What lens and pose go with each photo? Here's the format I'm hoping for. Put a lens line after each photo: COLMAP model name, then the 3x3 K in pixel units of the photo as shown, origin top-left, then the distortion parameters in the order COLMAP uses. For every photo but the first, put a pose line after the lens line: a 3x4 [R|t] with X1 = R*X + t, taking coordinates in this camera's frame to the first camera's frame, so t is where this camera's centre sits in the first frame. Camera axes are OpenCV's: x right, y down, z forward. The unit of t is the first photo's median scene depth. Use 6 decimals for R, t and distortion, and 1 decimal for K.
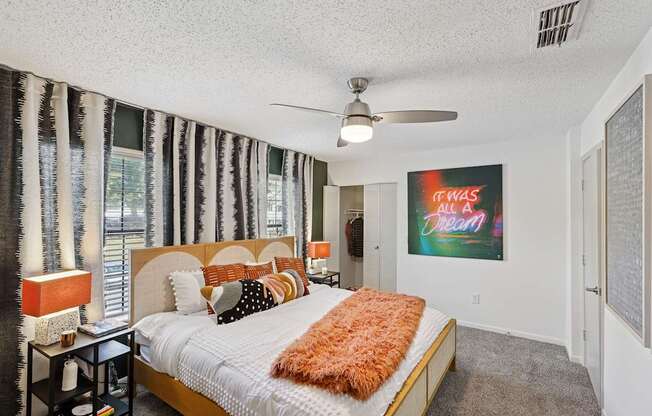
lens RADIAL K [[292.5, 0, 325.8], [0, 292.5, 216.5], [0, 0, 1]] dist [0.000528, 0.000337]
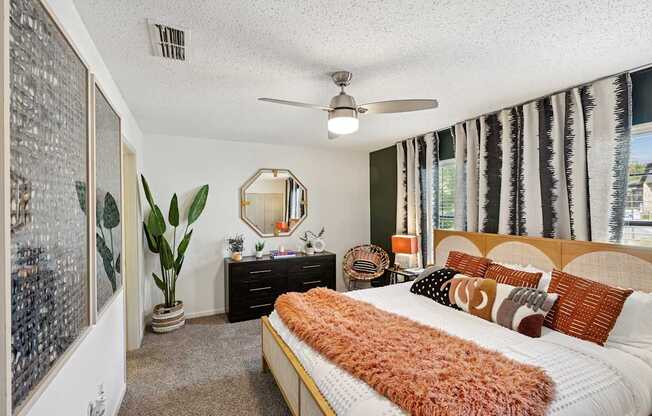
lens RADIAL K [[282.7, 0, 326.0], [0, 282.7, 208.0], [0, 0, 1]] dist [0.000135, 0.000102]
pose [[-0.497435, 0.001279, -0.867501, 0.667709], [0.002044, 0.999998, 0.000302, 0.003899], [0.867499, -0.001623, -0.497436, 0.959406]]
